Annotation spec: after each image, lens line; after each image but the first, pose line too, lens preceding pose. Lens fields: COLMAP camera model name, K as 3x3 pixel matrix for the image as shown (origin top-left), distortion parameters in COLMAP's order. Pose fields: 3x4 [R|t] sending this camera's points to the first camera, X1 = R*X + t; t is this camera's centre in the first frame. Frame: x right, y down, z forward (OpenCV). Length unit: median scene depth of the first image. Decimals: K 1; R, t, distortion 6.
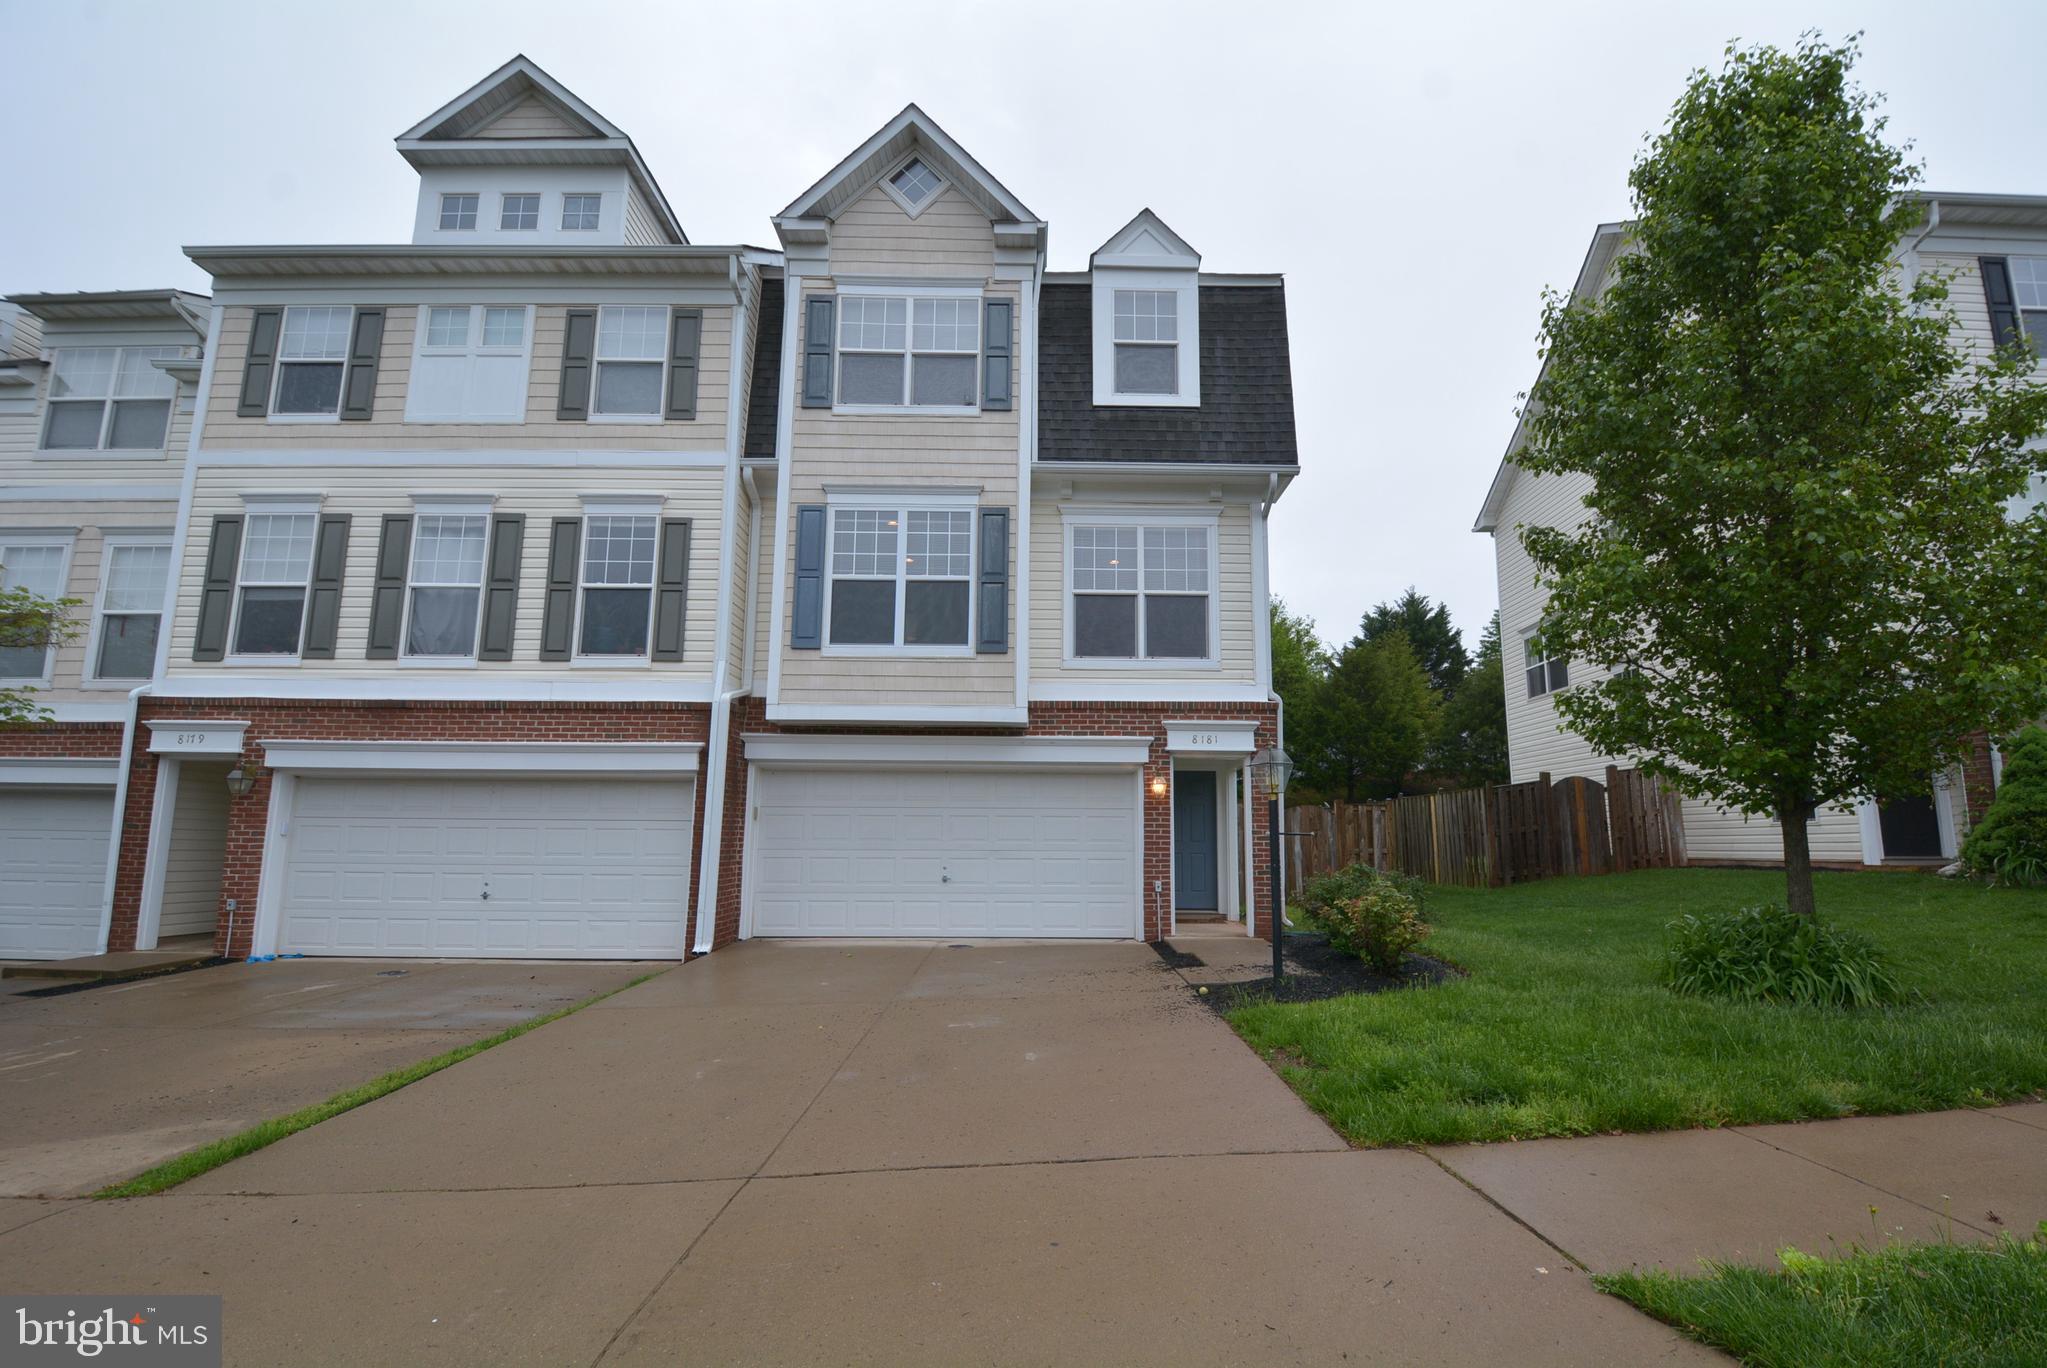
lens RADIAL K [[892.3, 0, 1053.7], [0, 892.3, 714.6], [0, 0, 1]] dist [0.005536, -0.021212]
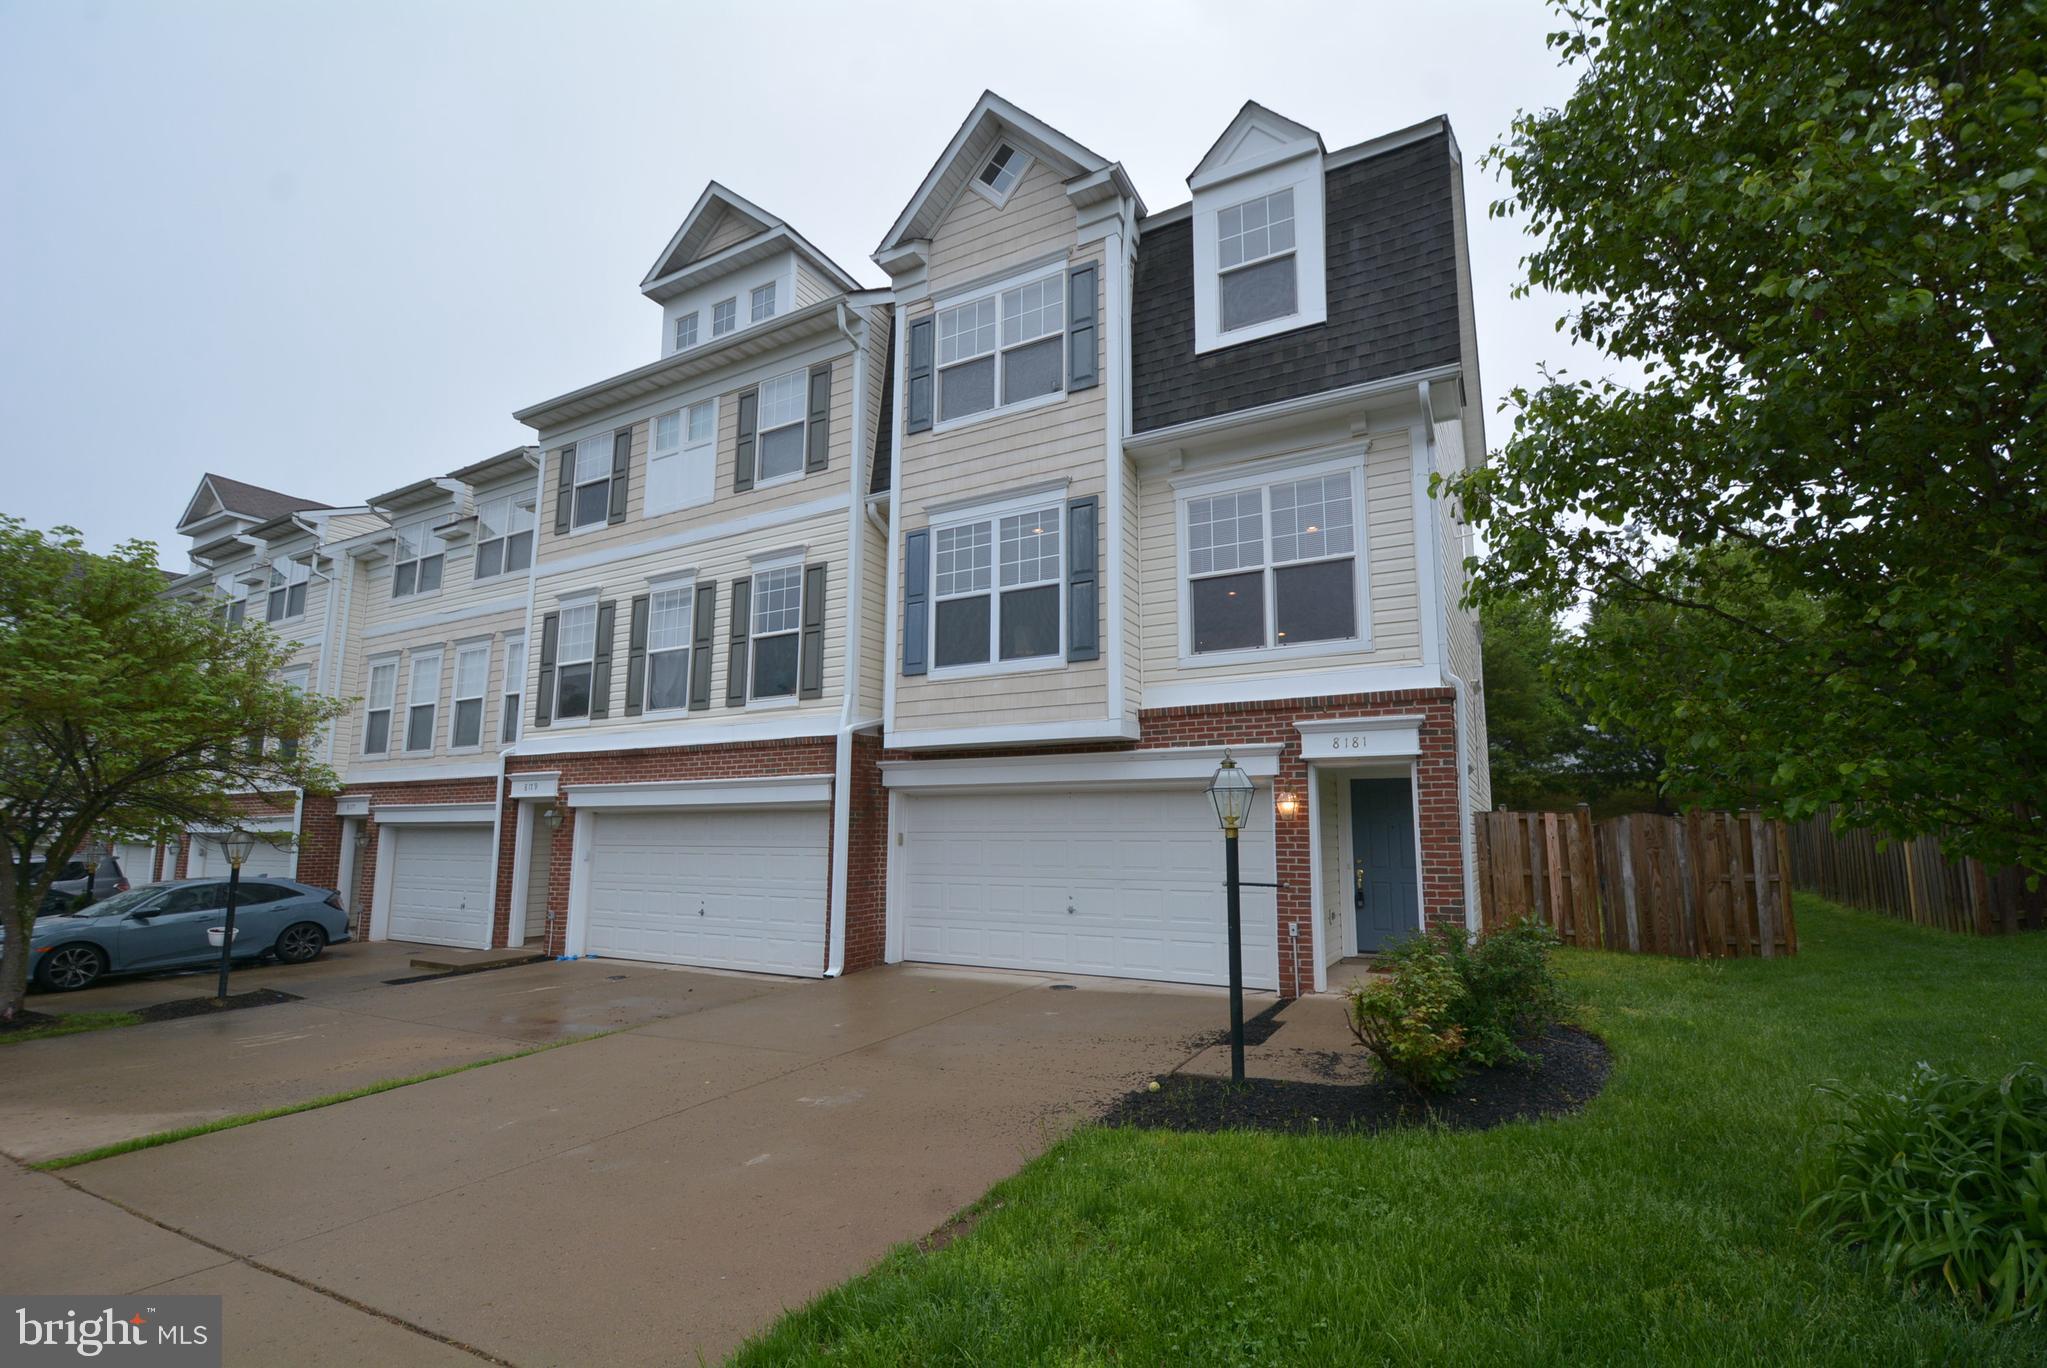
lens RADIAL K [[893.5, 0, 1039.6], [0, 893.5, 713.3], [0, 0, 1]] dist [0.007852, -0.018418]
pose [[0.873472, -0.071542, -0.481589, 0.308740], [0.071958, 0.997252, -0.017633, -0.003457], [0.481527, -0.019253, 0.876220, 0.185234]]
